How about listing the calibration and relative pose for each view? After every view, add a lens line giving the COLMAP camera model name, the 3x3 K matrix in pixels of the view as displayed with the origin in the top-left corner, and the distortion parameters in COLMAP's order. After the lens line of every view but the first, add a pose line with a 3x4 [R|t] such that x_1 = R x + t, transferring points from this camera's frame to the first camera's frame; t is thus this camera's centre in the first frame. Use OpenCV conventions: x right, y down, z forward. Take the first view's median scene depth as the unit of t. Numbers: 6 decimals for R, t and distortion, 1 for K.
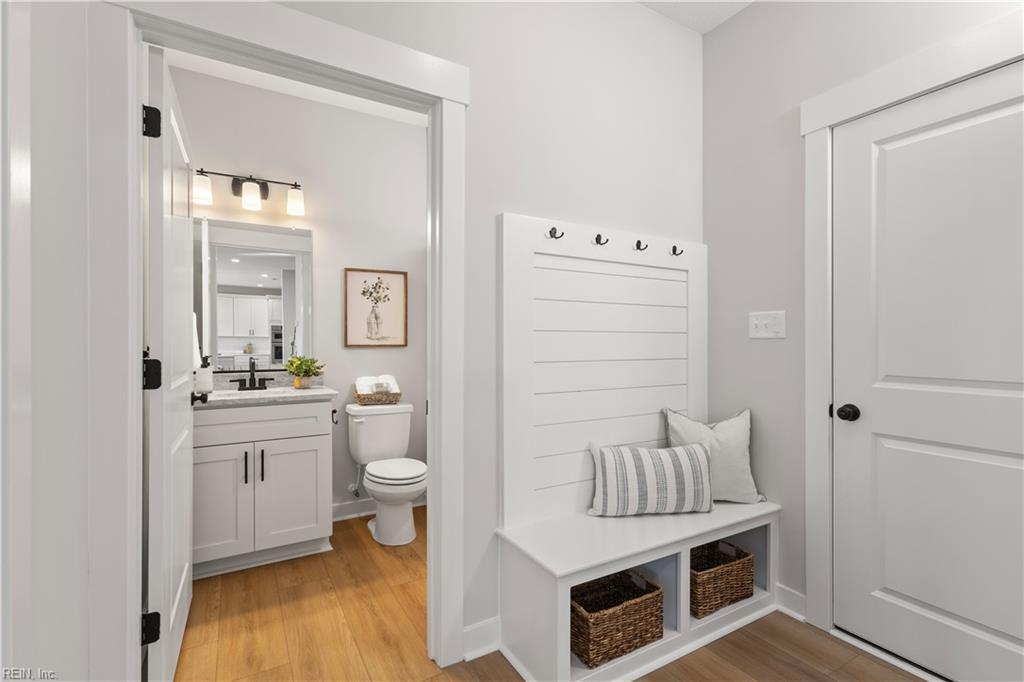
lens RADIAL K [[476.9, 0, 512.9], [0, 476.9, 344.1], [0, 0, 1]] dist [-0.000318, -0.000168]
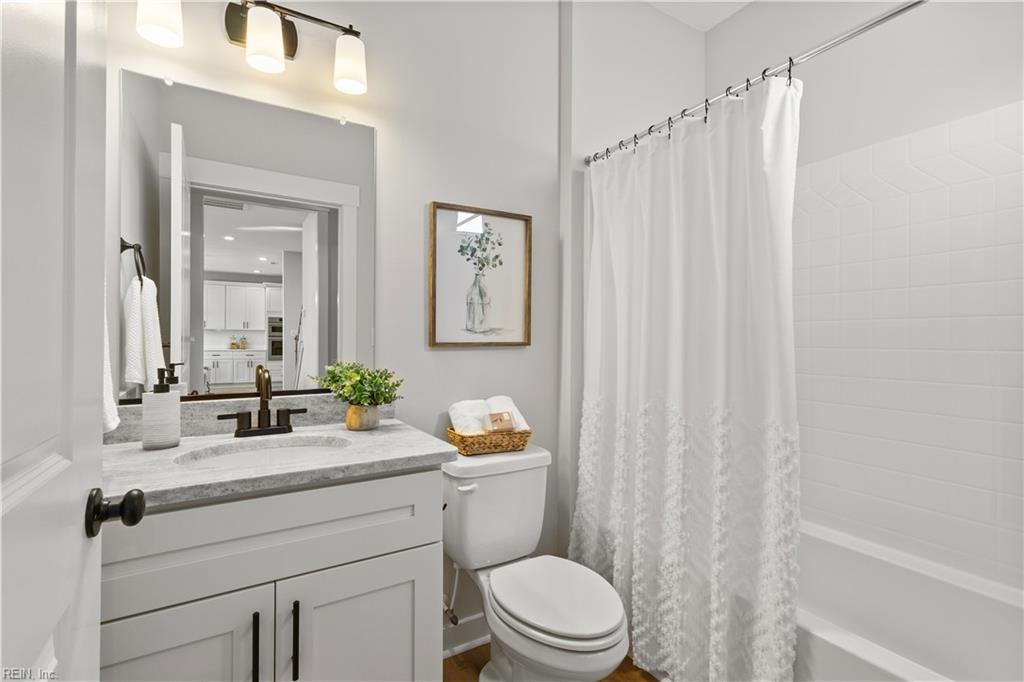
lens RADIAL K [[476.9, 0, 512.4], [0, 476.9, 339.1], [0, 0, 1]] dist [-0.000318, -0.000168]
pose [[0.999907, 0.007697, 0.011271, -0.267174], [-0.007675, 0.999969, -0.001971, -0.001859], [-0.011286, 0.001884, 0.999935, 0.455636]]
